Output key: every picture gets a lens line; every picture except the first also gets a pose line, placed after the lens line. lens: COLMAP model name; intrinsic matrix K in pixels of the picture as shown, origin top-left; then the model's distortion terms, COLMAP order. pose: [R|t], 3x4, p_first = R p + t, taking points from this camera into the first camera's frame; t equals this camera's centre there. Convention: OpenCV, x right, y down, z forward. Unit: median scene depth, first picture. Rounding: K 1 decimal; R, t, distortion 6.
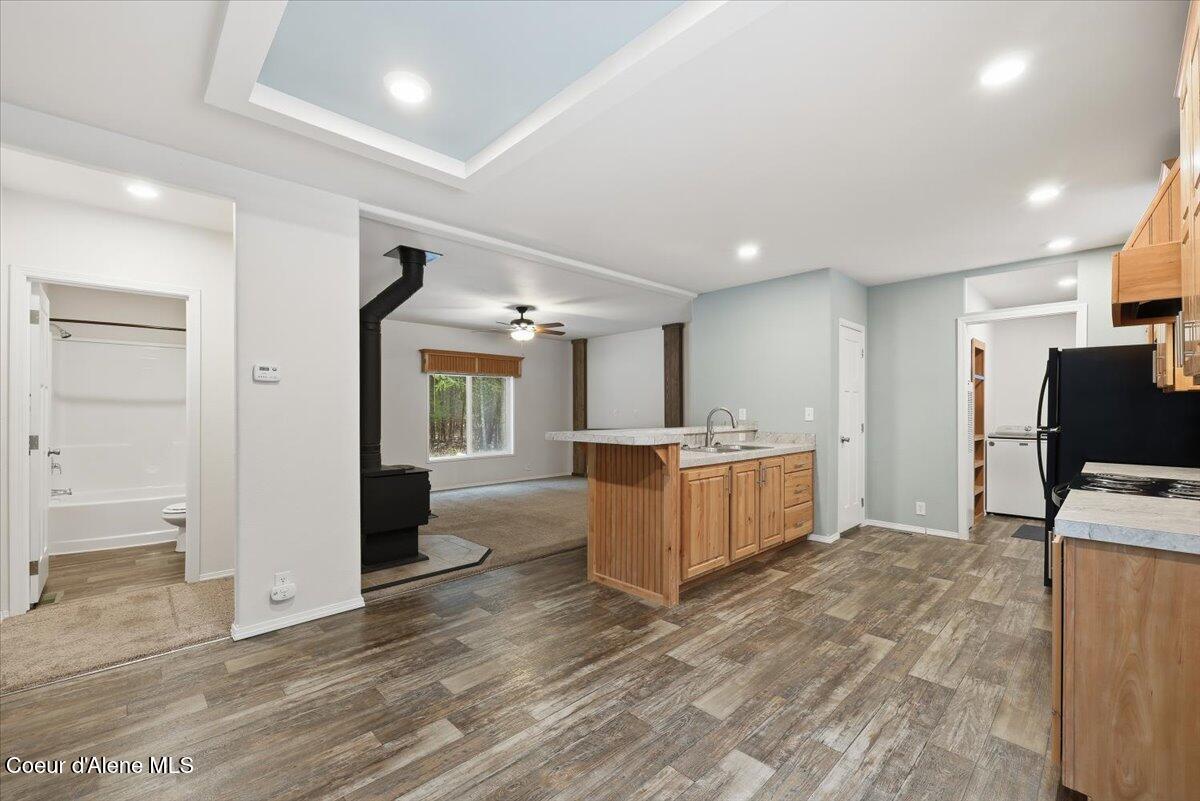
lens RADIAL K [[495.4, 0, 600.2], [0, 495.4, 410.5], [0, 0, 1]] dist [-0.000022, -0.000018]
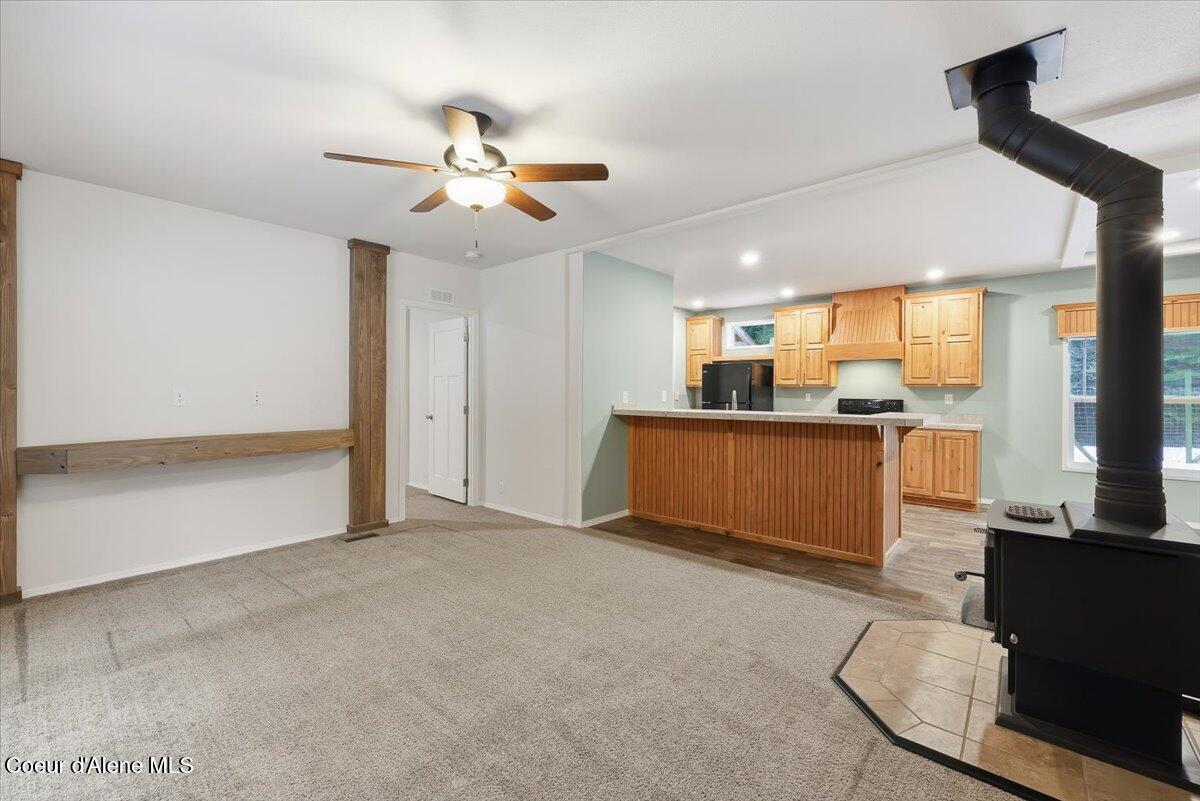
lens RADIAL K [[496.3, 0, 595.7], [0, 496.3, 393.4], [0, 0, 1]] dist [0.001444, 0.000311]
pose [[-0.090973, -0.002555, 0.995850, -1.022215], [-0.004546, 0.999987, 0.002151, -0.002047], [-0.995843, -0.004331, -0.090983, 1.787888]]
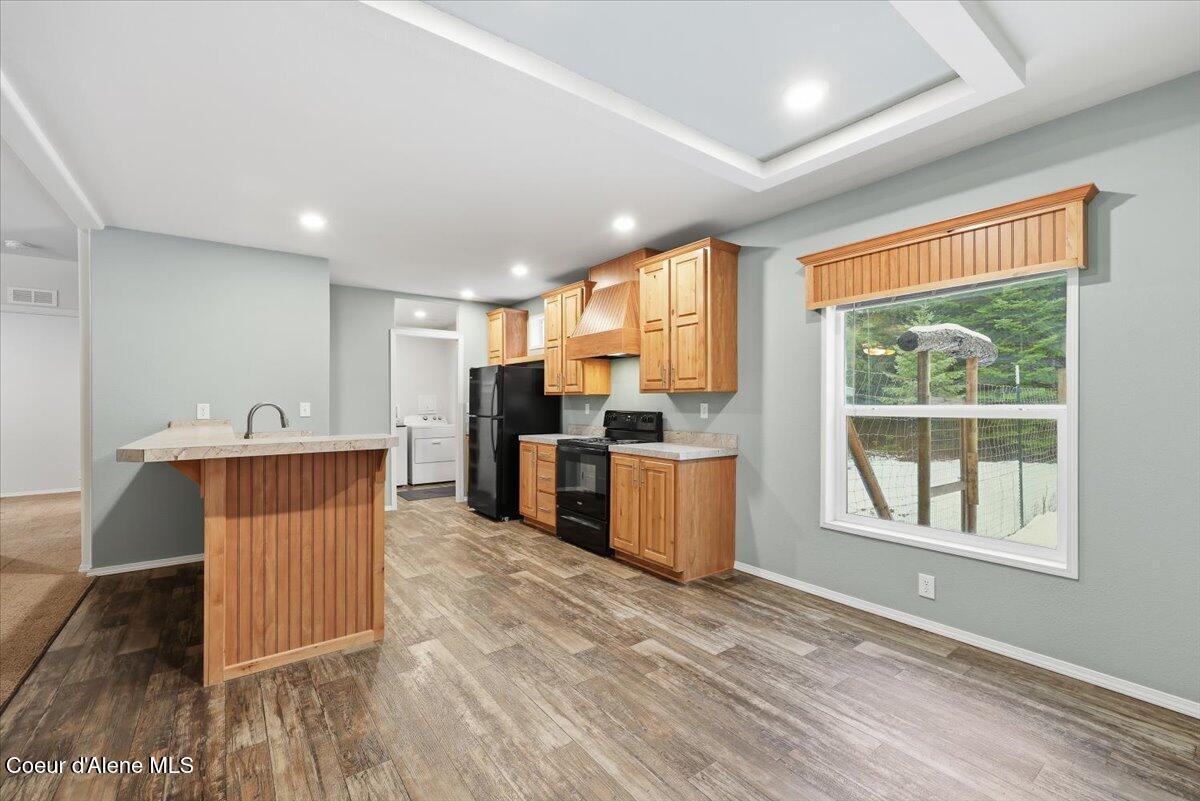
lens RADIAL K [[505.4, 0, 592.4], [0, 505.4, 403.0], [0, 0, 1]] dist [0.001979, 0.000200]
pose [[0.132798, 0.000528, 0.991143, -0.620668], [0.004007, 0.999991, -0.001069, -0.002348], [-0.991135, 0.004113, 0.132794, 0.488067]]
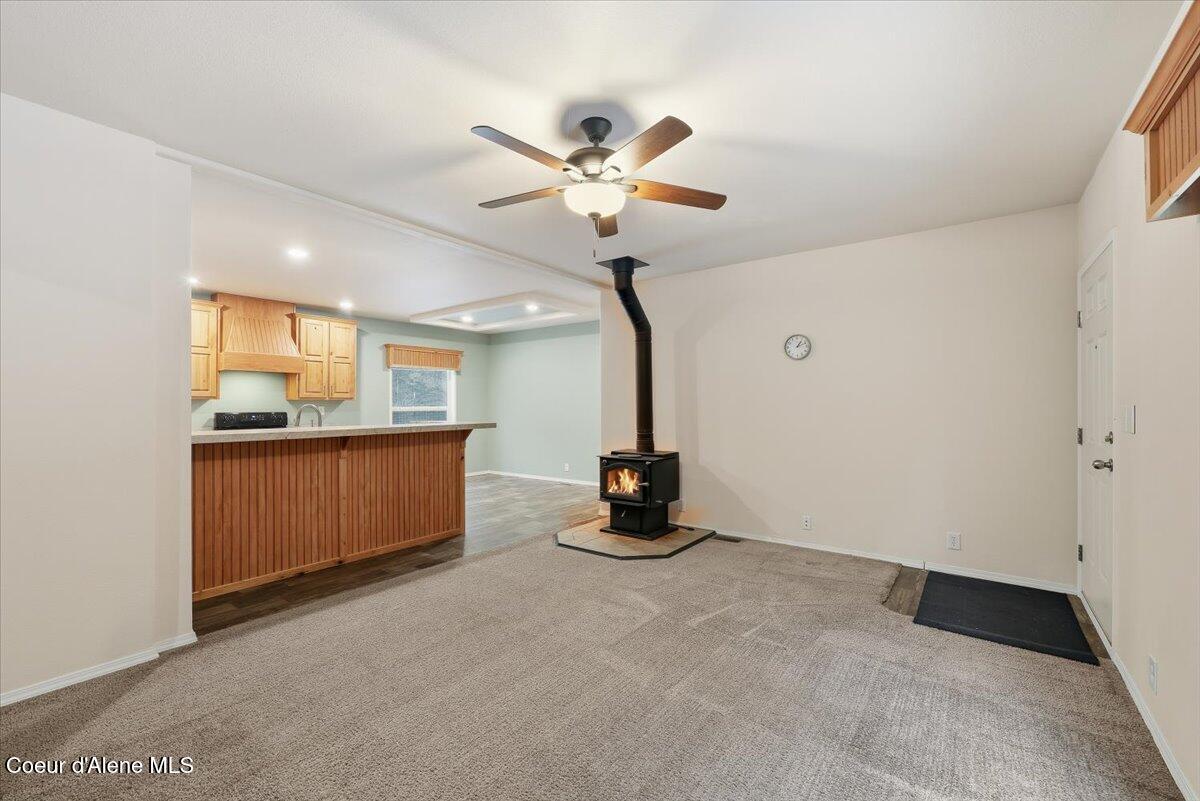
lens RADIAL K [[497.6, 0, 612.2], [0, 497.6, 401.9], [0, 0, 1]] dist [-0.008451, 0.000466]
pose [[-0.984479, 0.003774, -0.175462, -0.198040], [0.004655, 0.999979, -0.004609, -0.005508], [0.175441, -0.005354, -0.984475, 2.584600]]
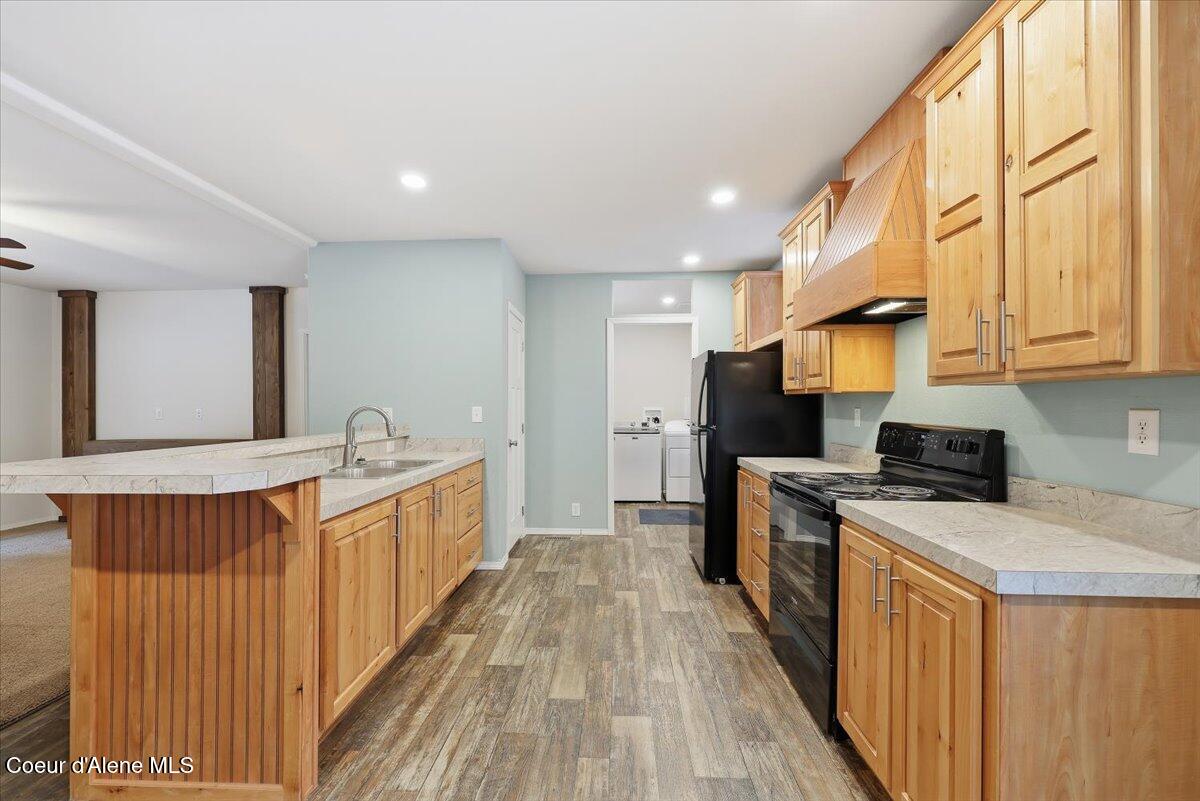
lens RADIAL K [[492.0, 0, 594.2], [0, 492.0, 404.8], [0, 0, 1]] dist [0.000669, 0.000557]
pose [[0.729197, 0.001556, 0.684302, 0.014477], [0.002357, 0.999986, -0.004785, -0.005756], [-0.684299, 0.005102, 0.729183, 0.396620]]
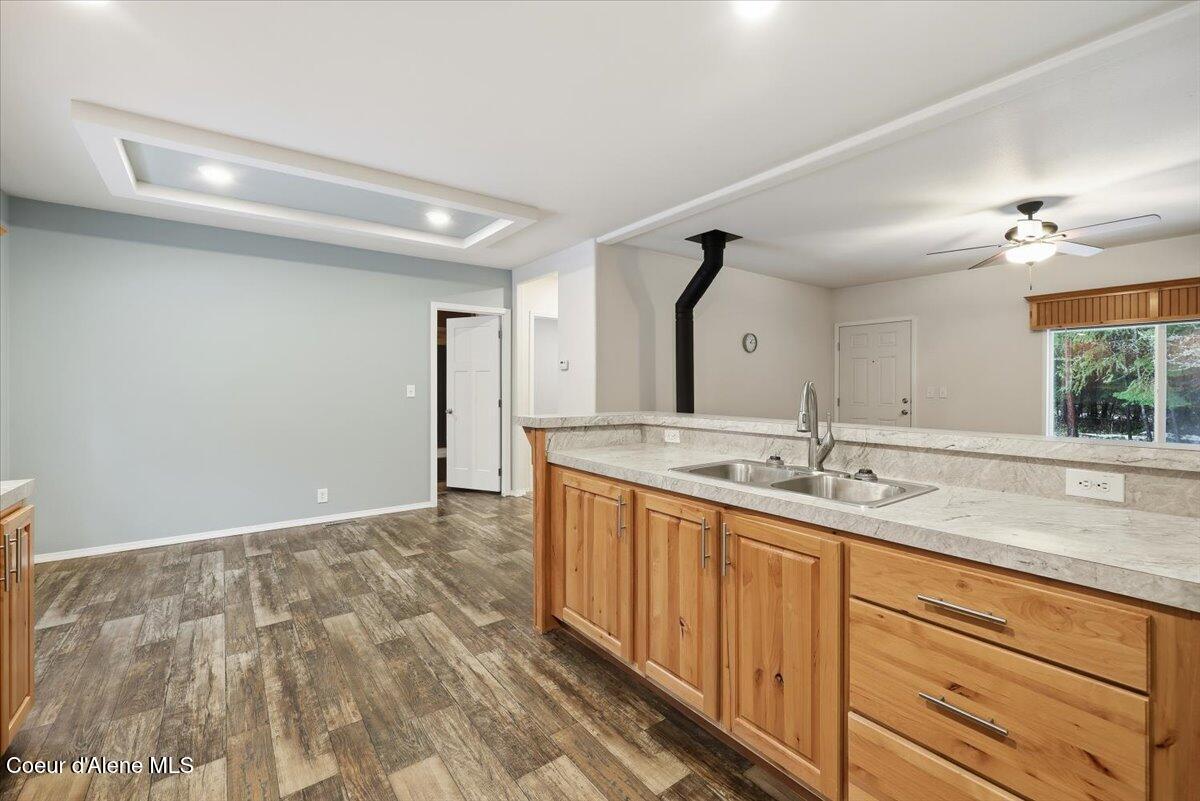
lens RADIAL K [[510.7, 0, 614.7], [0, 510.7, 384.7], [0, 0, 1]] dist [0.001314, 0.000124]
pose [[-0.109118, -0.001932, -0.994027, 0.894710], [-0.001638, 0.999997, -0.001764, -0.003400], [0.994027, 0.001435, -0.109121, 1.131340]]
